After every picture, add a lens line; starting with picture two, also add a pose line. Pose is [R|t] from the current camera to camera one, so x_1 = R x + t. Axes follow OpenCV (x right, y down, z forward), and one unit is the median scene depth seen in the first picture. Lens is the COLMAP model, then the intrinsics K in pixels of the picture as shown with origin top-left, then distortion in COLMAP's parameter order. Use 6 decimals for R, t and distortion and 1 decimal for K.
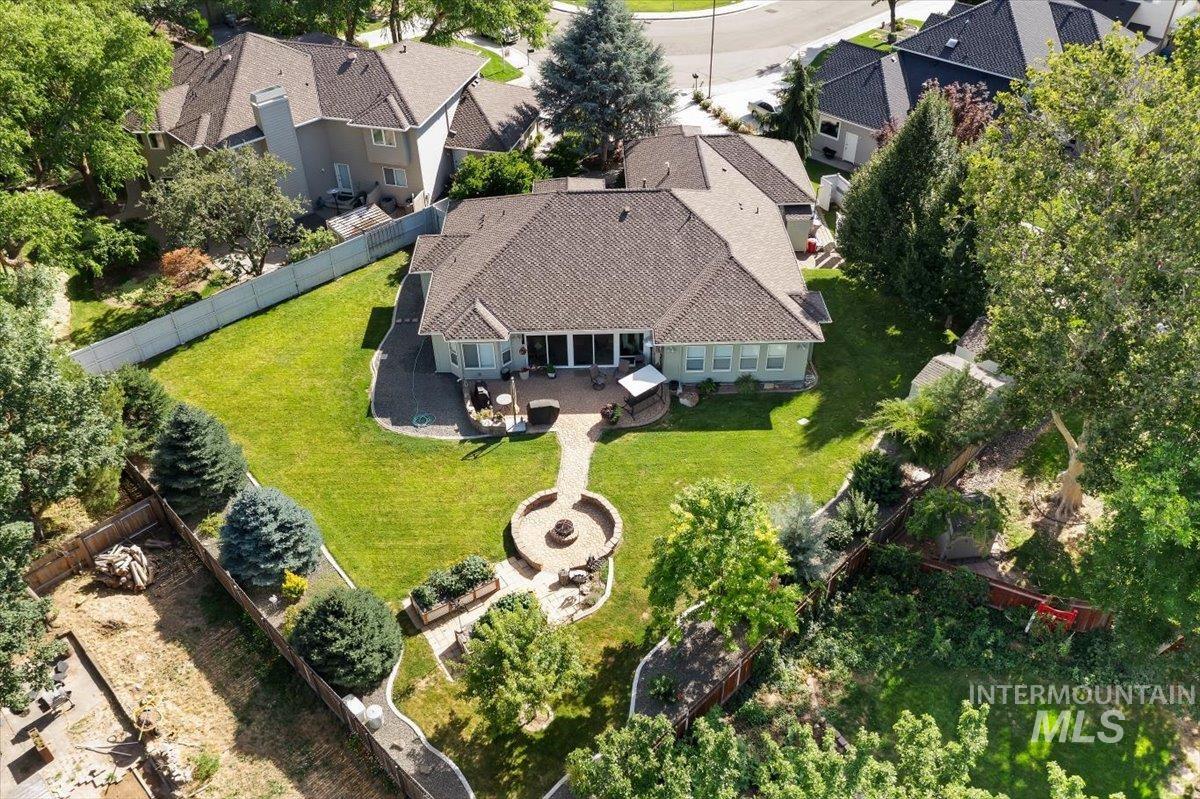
lens RADIAL K [[937.2, 0, 600.0], [0, 937.2, 399.5], [0, 0, 1]] dist [-0.017090, 0.004421]
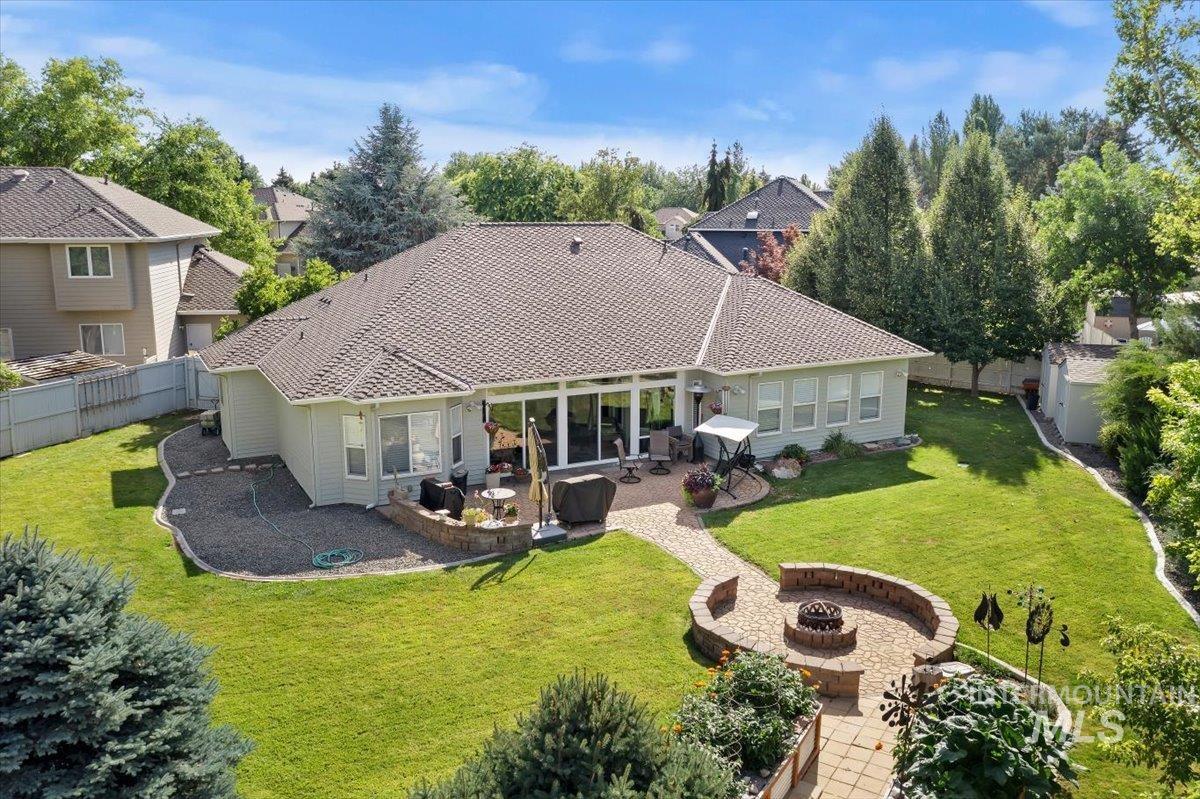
lens RADIAL K [[937.2, 0, 600.0], [0, 937.2, 399.5], [0, 0, 1]] dist [-0.017090, 0.004421]
pose [[0.894726, -0.073967, 0.440449, -0.272877], [0.272621, 0.871597, -0.407427, 0.175081], [-0.353757, 0.484611, 0.800005, 0.577912]]
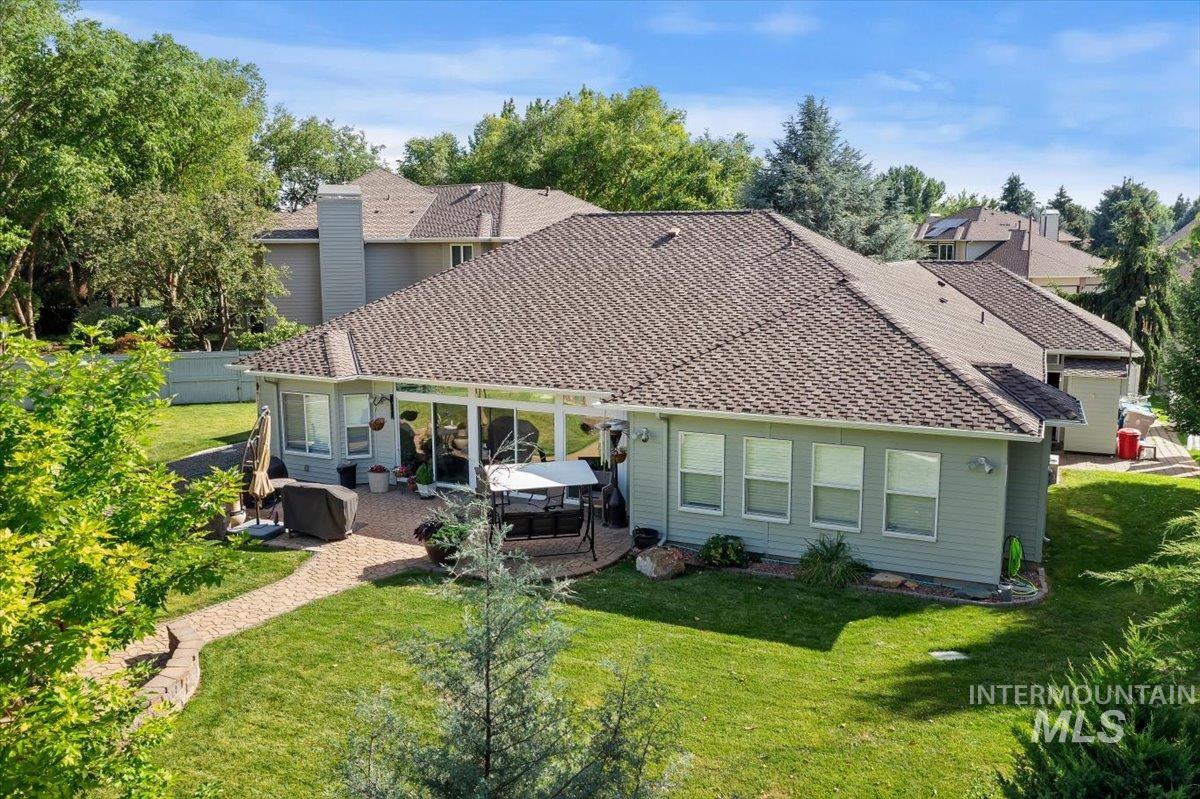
lens RADIAL K [[937.2, 0, 600.0], [0, 937.2, 399.5], [0, 0, 1]] dist [-0.017090, 0.004421]
pose [[0.893088, 0.082737, -0.442208, 0.249095], [-0.290990, 0.855875, -0.427554, 0.119154], [0.343100, 0.510521, 0.788448, 0.681940]]
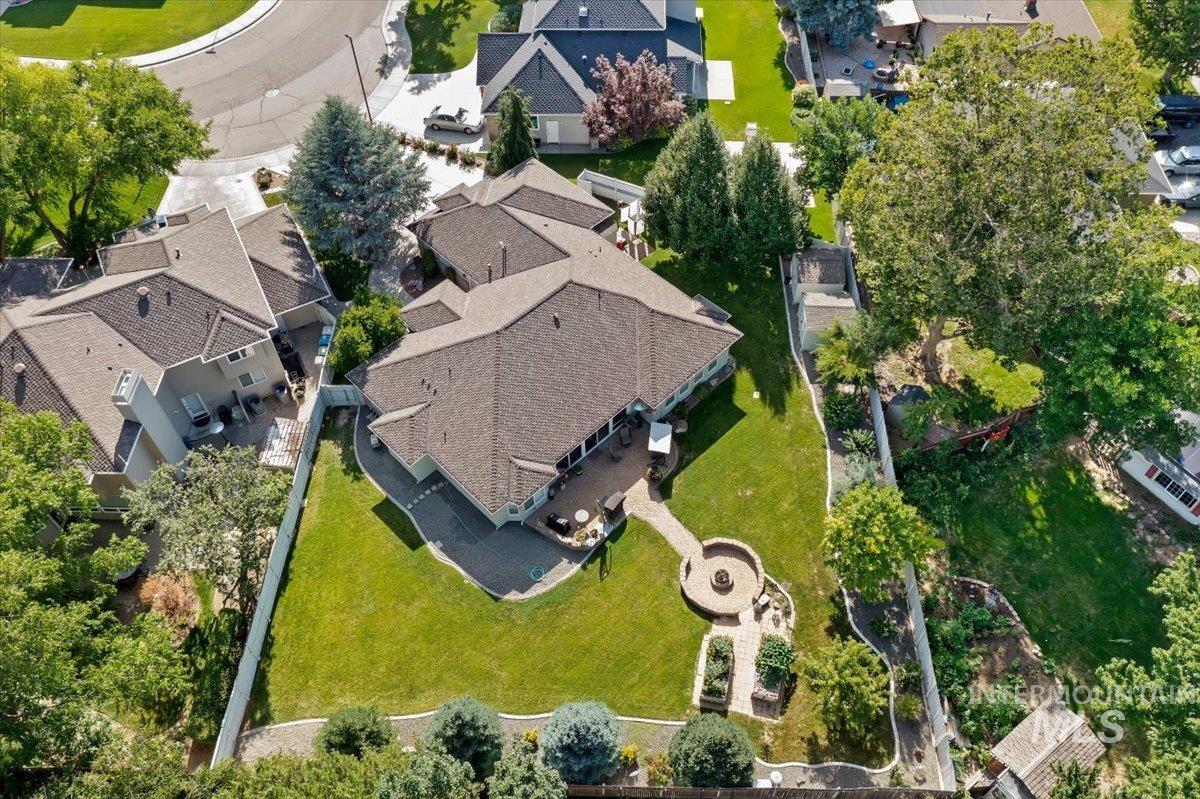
lens RADIAL K [[937.2, 0, 600.0], [0, 937.2, 399.5], [0, 0, 1]] dist [-0.017090, 0.004421]
pose [[0.723863, -0.544612, 0.423579, -0.517066], [0.442349, 0.837486, 0.320850, -0.502960], [-0.529480, -0.044882, 0.847134, -0.005530]]
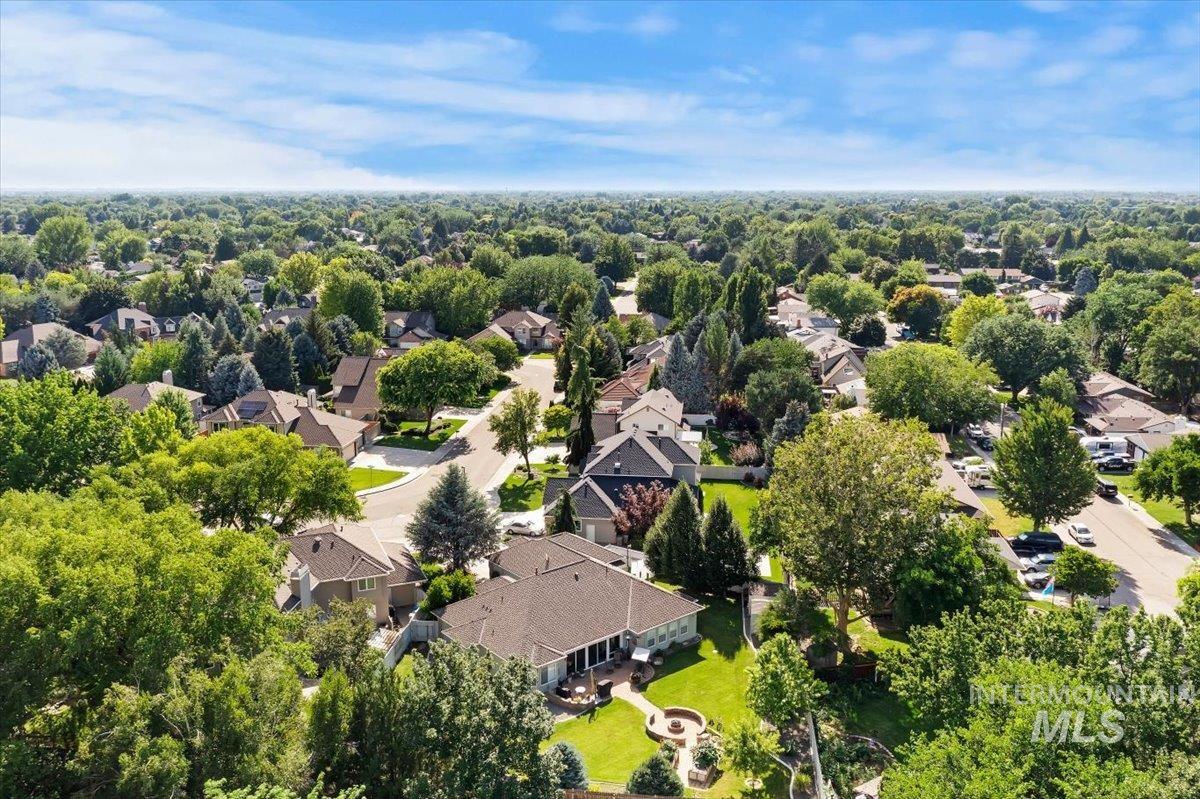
lens RADIAL K [[973.8, 0, 599.2], [0, 973.8, 437.5], [0, 0, 1]] dist [-0.008952, -0.002584]
pose [[0.784695, -0.146731, 0.602266, -1.075900], [0.386621, 0.875297, -0.290480, 0.125911], [-0.484540, 0.460787, 0.743570, -0.520523]]
